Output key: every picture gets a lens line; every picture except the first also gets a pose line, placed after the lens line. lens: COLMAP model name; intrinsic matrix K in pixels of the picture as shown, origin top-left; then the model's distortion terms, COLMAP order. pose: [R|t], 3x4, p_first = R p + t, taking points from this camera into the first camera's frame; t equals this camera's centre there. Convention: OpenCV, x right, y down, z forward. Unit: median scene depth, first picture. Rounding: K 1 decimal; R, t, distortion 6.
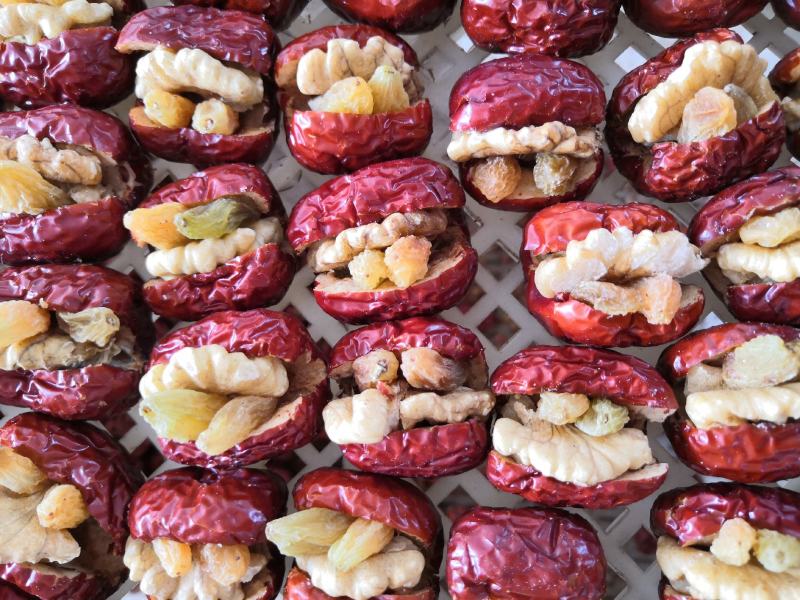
lens RADIAL K [[664.3, 0, 419.2], [0, 664.3, 295.5], [0, 0, 1]] dist [-0.076891, 0.093122]
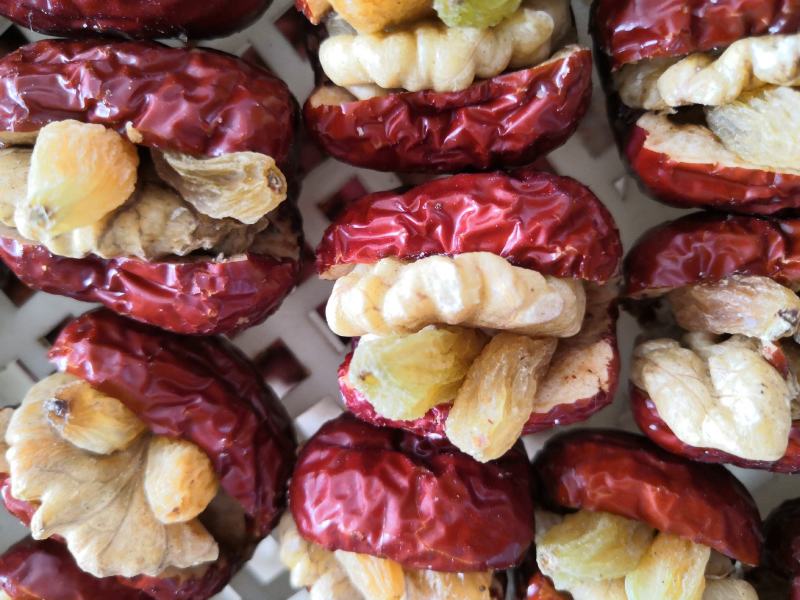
lens RADIAL K [[675.4, 0, 398.6], [0, 675.4, 281.3], [0, 0, 1]] dist [-0.117381, 0.153255]
pose [[0.995323, 0.086053, 0.043891, -0.385608], [-0.095963, 0.932892, 0.347136, -0.076720], [-0.011073, -0.349724, 0.936787, 0.485531]]
